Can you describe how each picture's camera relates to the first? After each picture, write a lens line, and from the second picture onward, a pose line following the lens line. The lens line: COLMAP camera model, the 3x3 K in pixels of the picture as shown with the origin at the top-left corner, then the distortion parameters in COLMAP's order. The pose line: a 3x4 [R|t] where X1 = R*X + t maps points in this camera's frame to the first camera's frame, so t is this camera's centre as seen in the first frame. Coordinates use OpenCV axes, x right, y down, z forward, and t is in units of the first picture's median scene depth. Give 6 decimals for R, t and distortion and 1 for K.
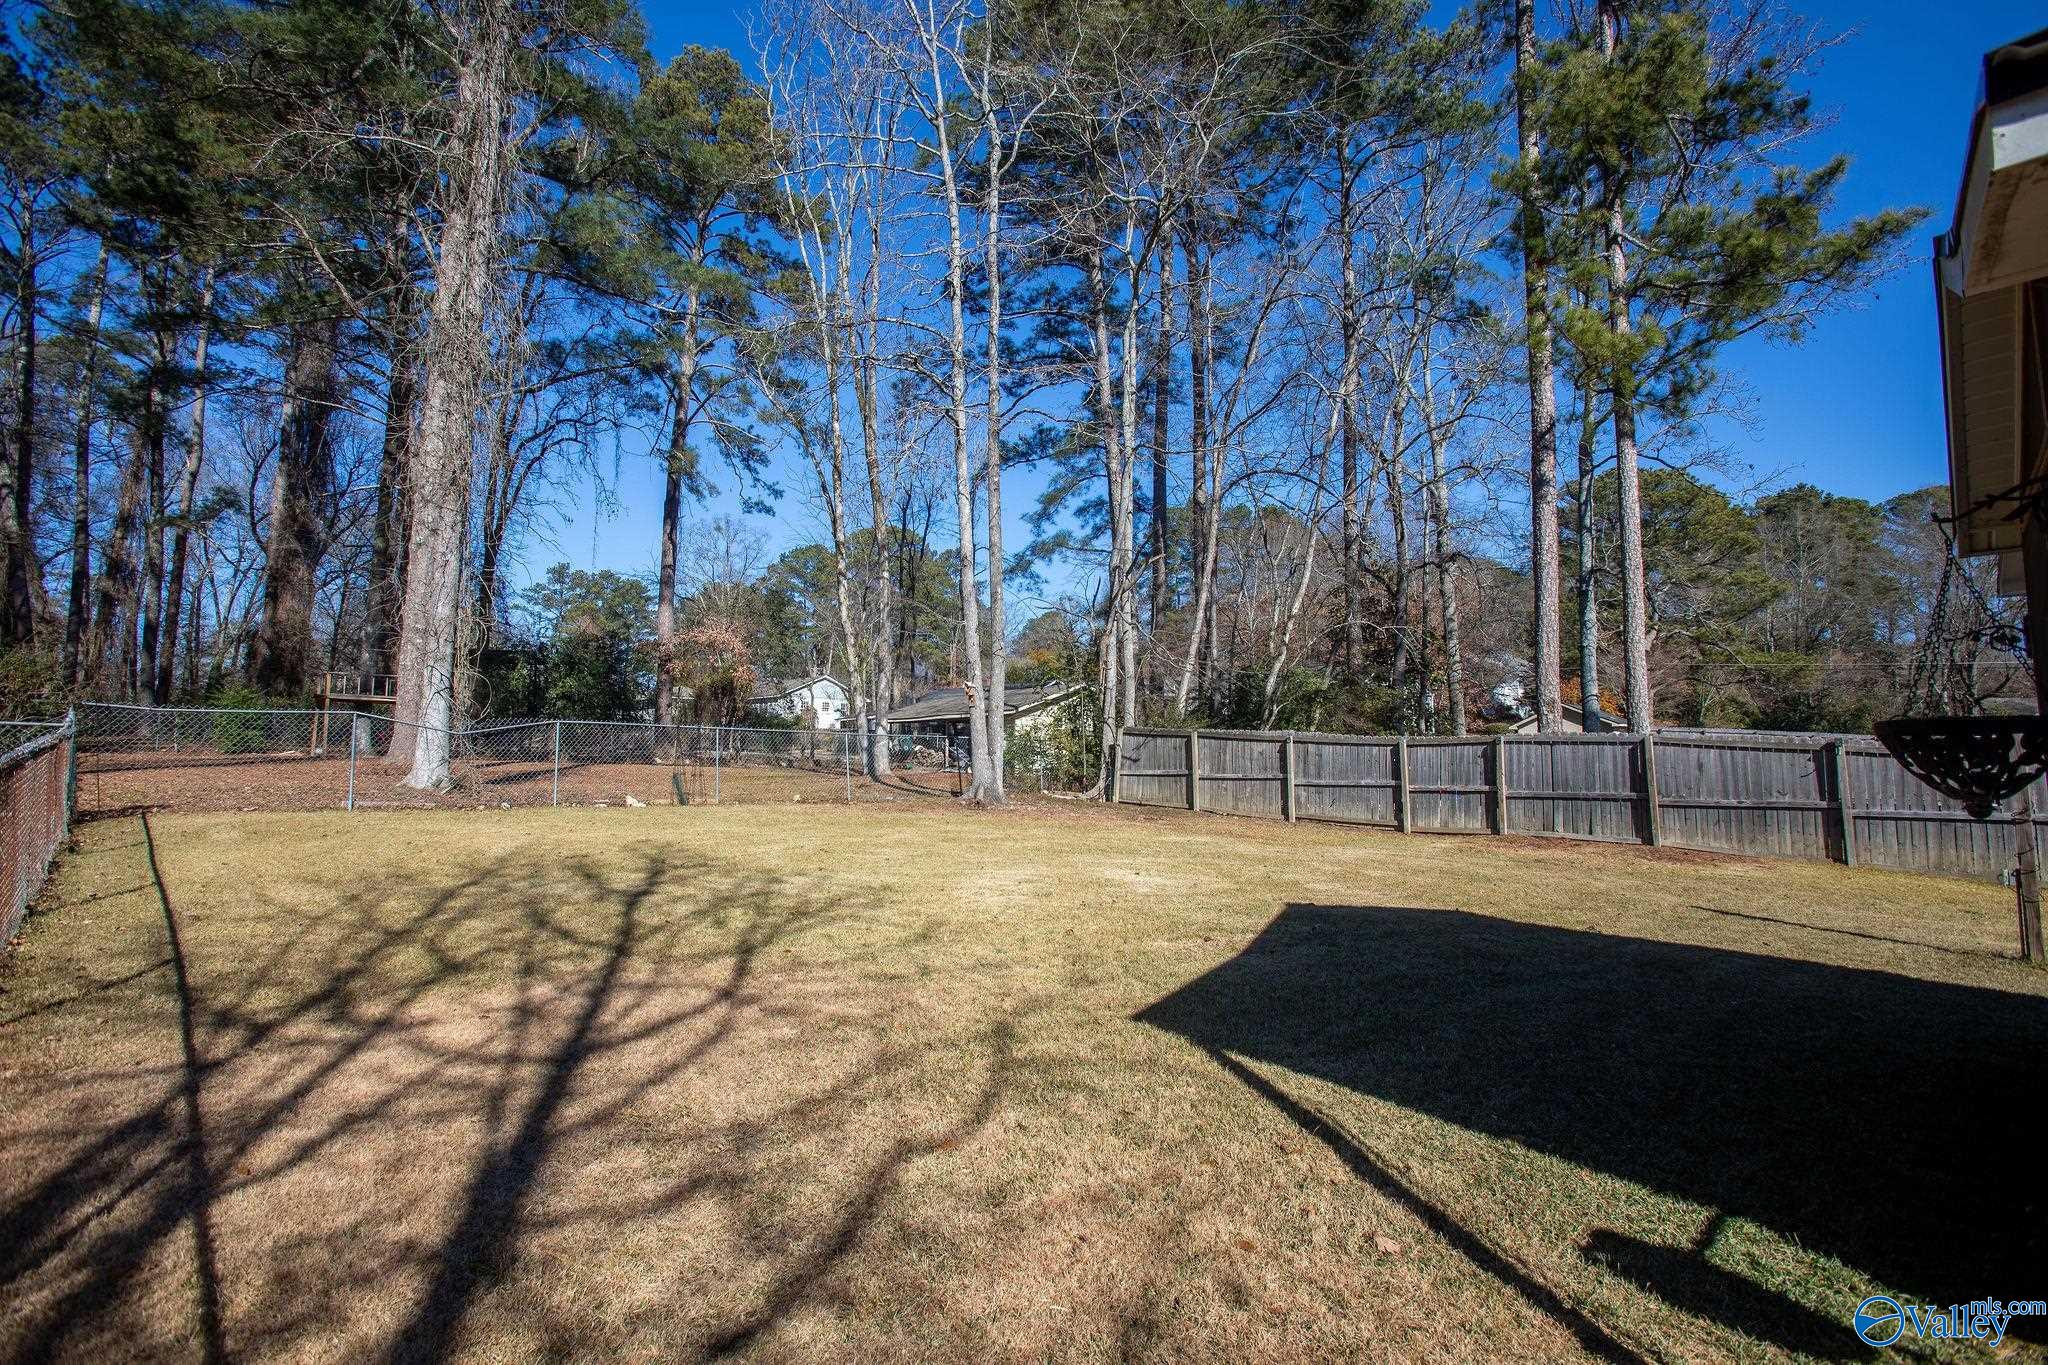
lens RADIAL K [[945.5, 0, 1038.6], [0, 945.5, 671.6], [0, 0, 1]] dist [-0.069013, 0.025292]
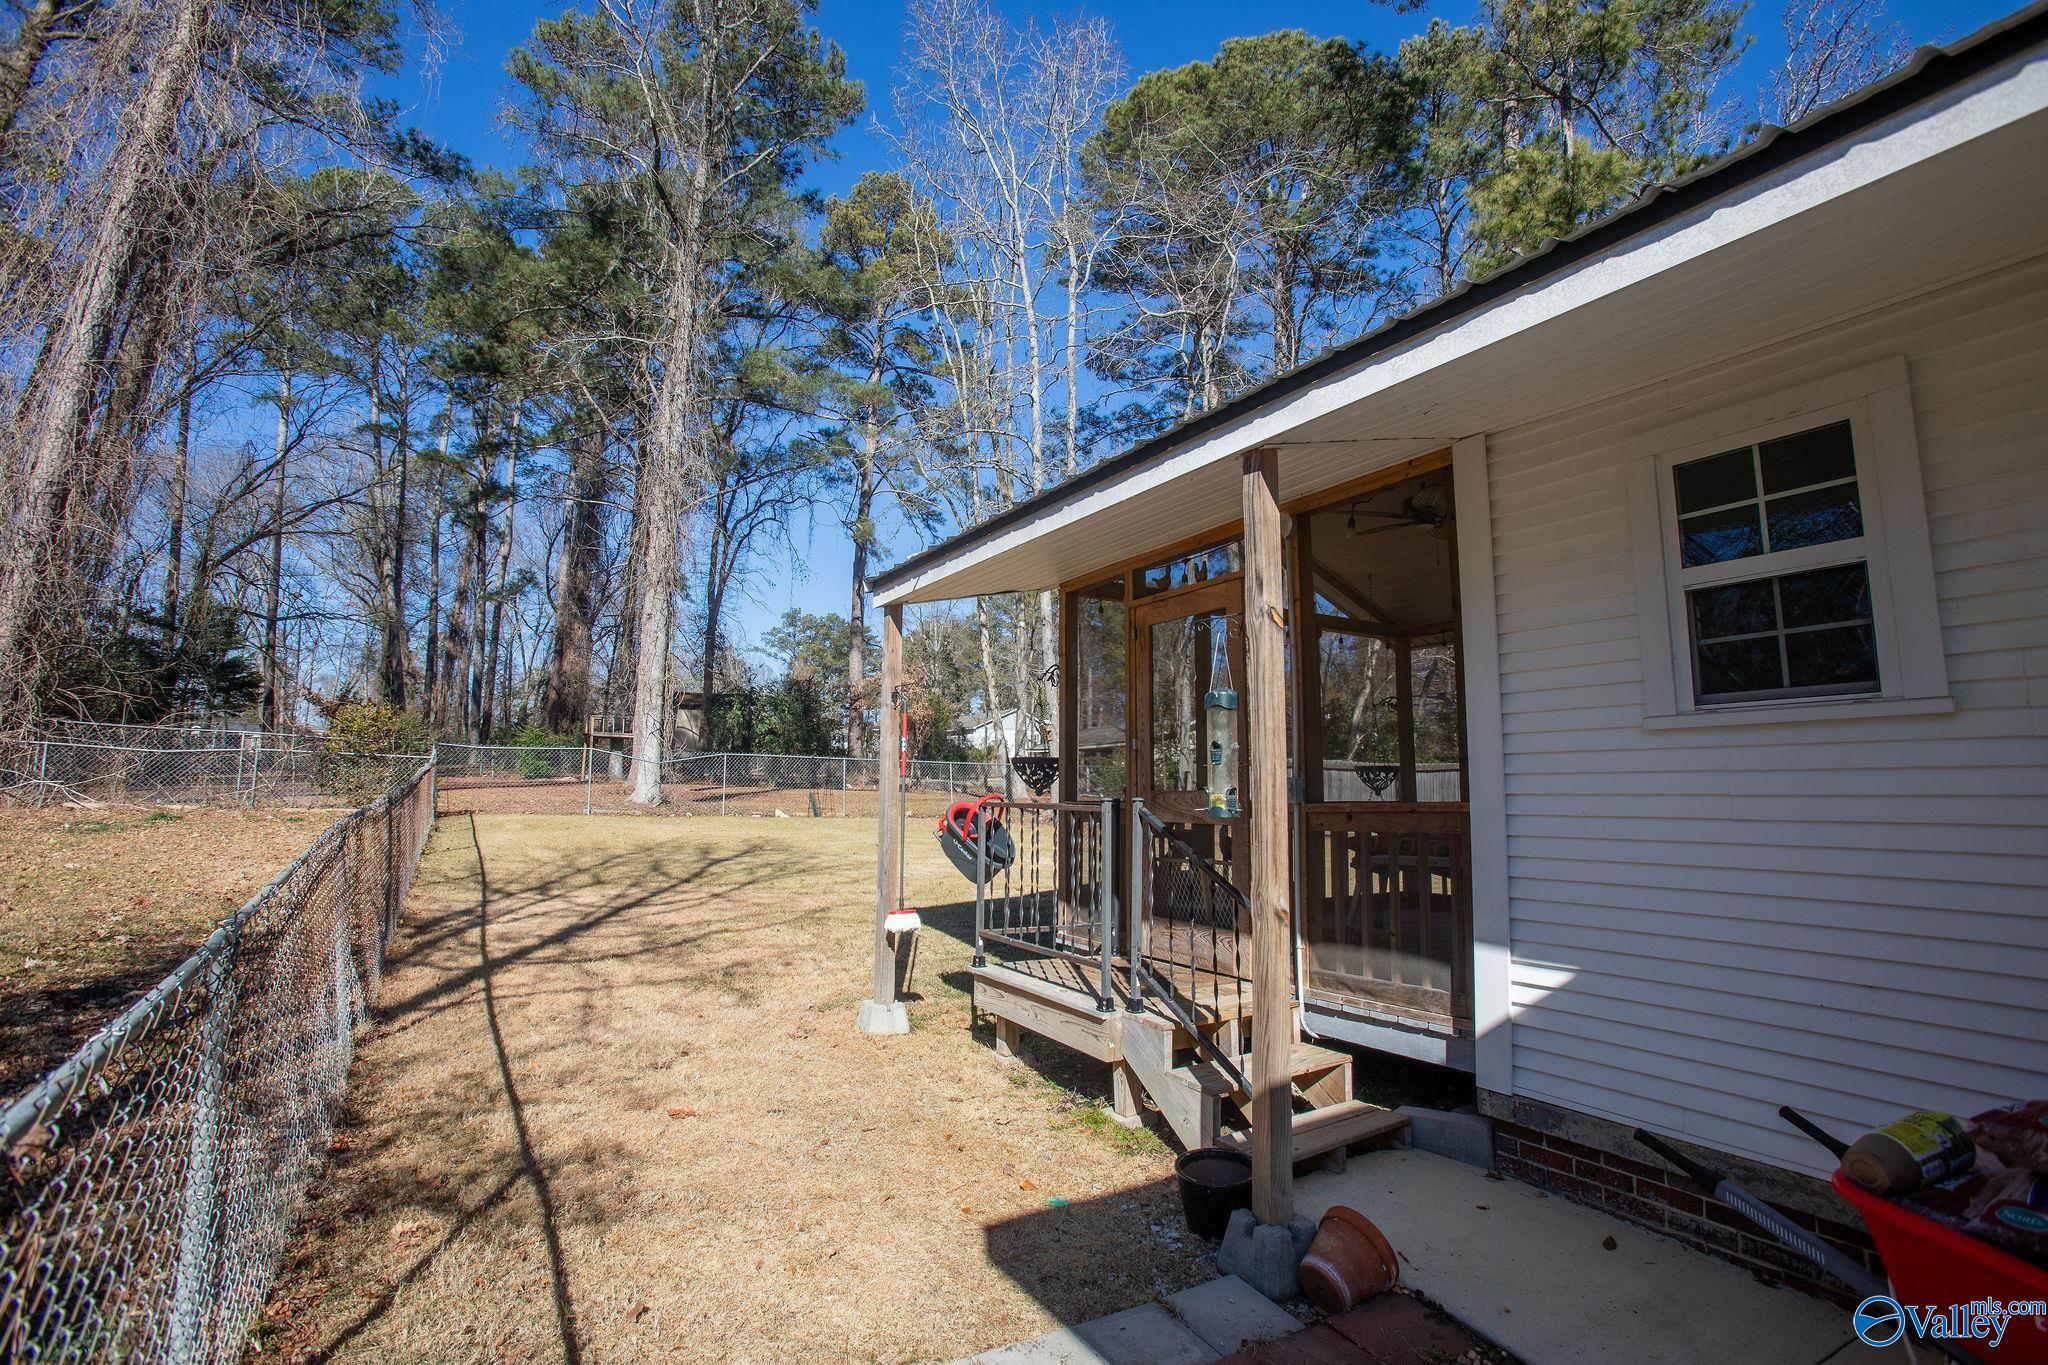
lens RADIAL K [[945.5, 0, 1022.4], [0, 945.5, 670.9], [0, 0, 1]] dist [-0.069013, 0.025292]
pose [[0.969933, -0.024081, -0.242177, 0.117717], [0.016782, 0.999342, -0.032154, -0.008369], [0.242792, 0.027123, 0.969699, -0.116482]]
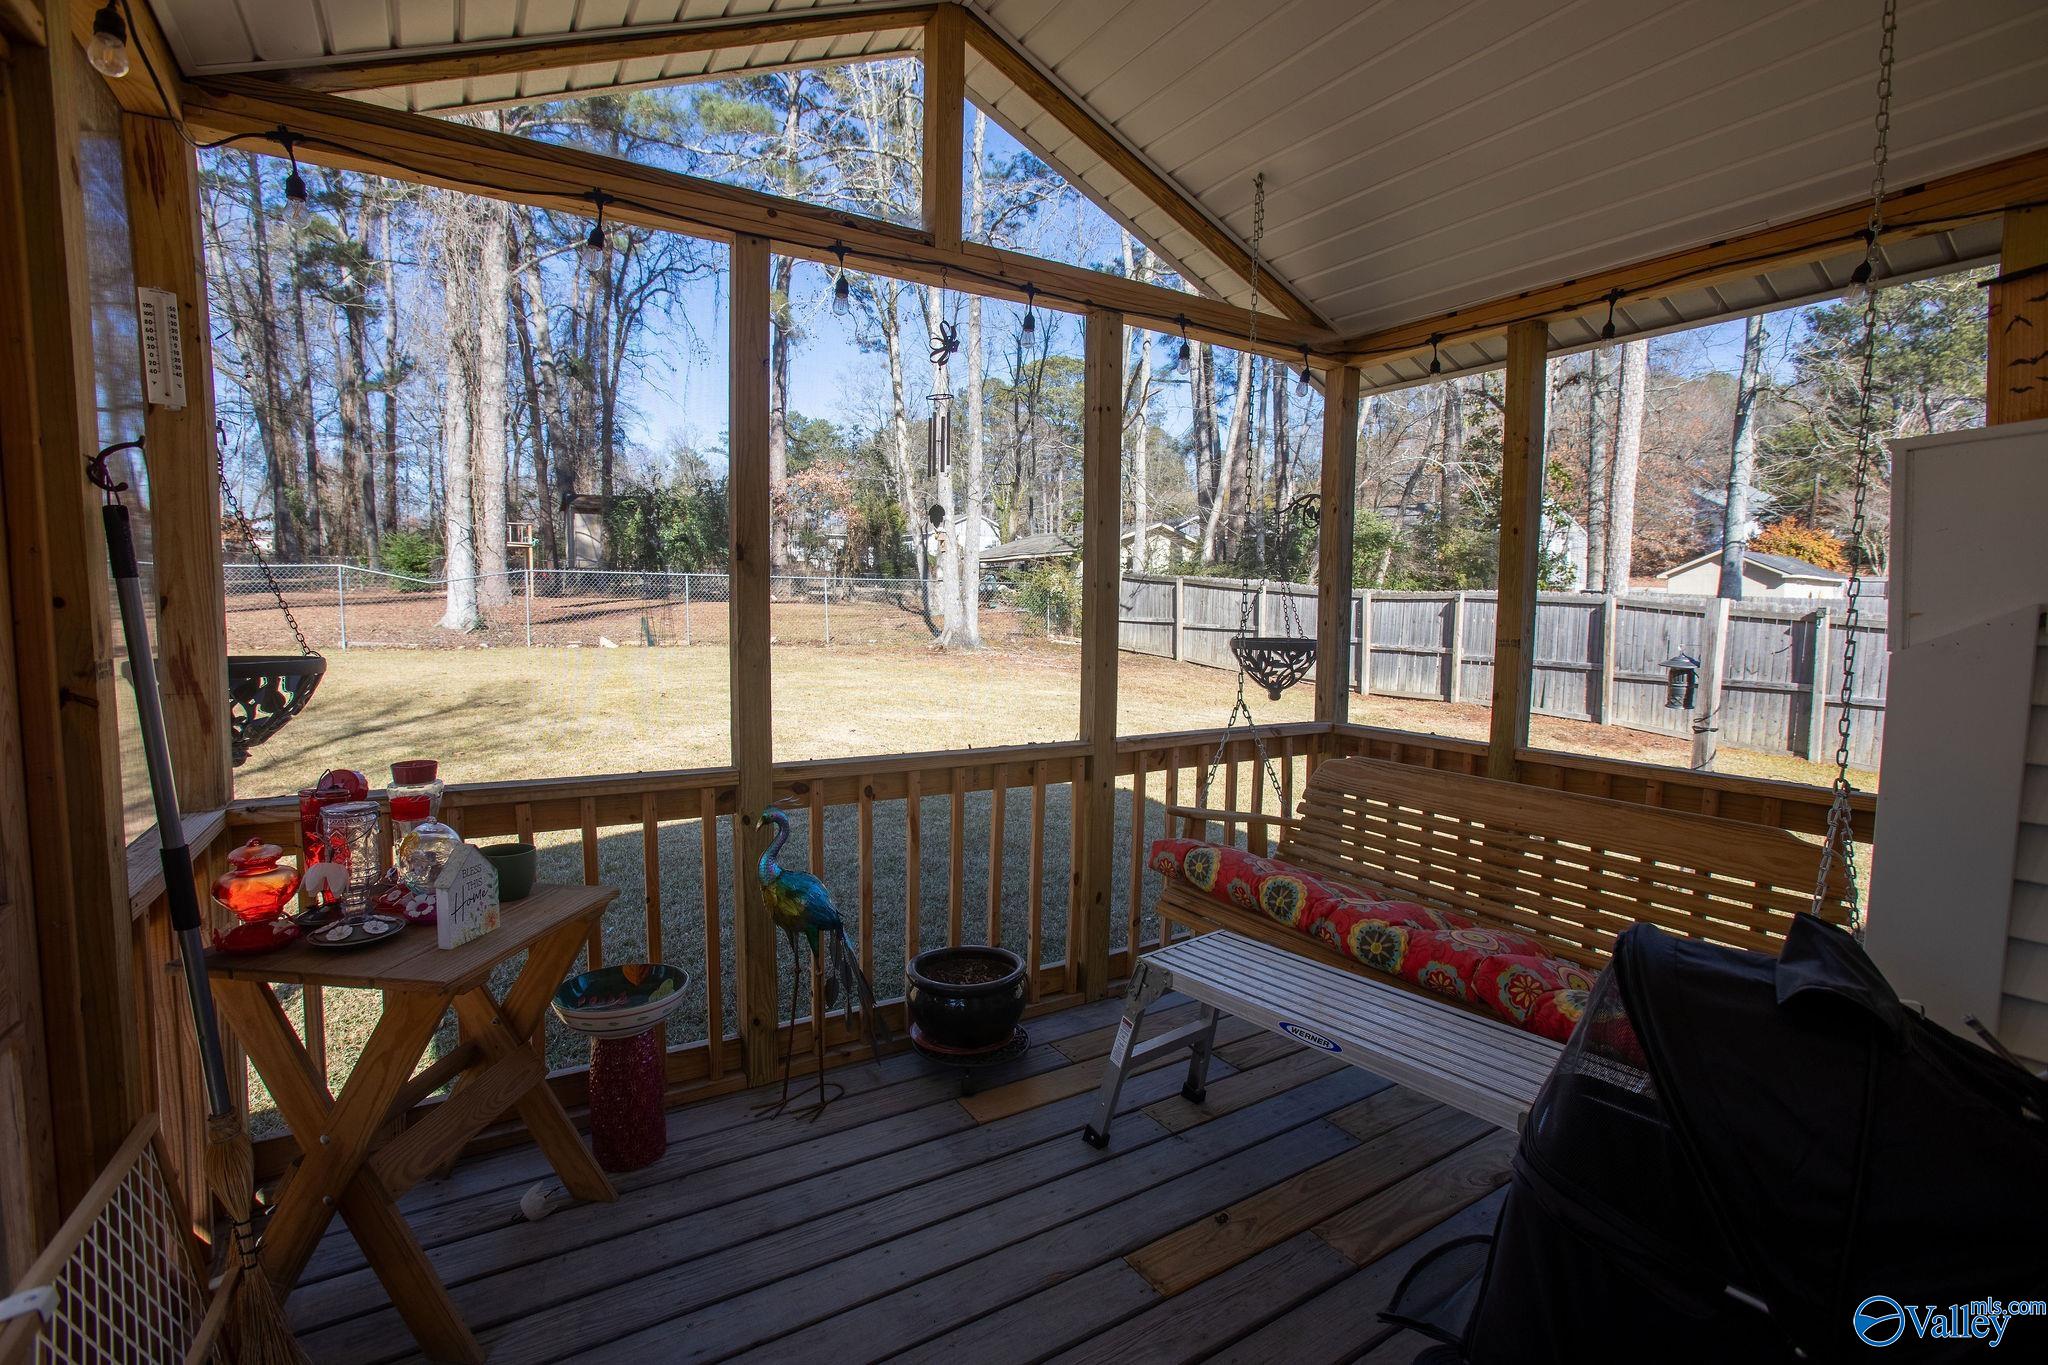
lens RADIAL K [[945.5, 0, 1026.3], [0, 945.5, 681.3], [0, 0, 1]] dist [-0.069013, 0.025292]
pose [[0.976322, 0.032042, -0.213937, 0.142544], [0.007776, 0.983131, 0.182736, -0.006893], [0.216183, -0.180072, 0.959603, 0.018586]]
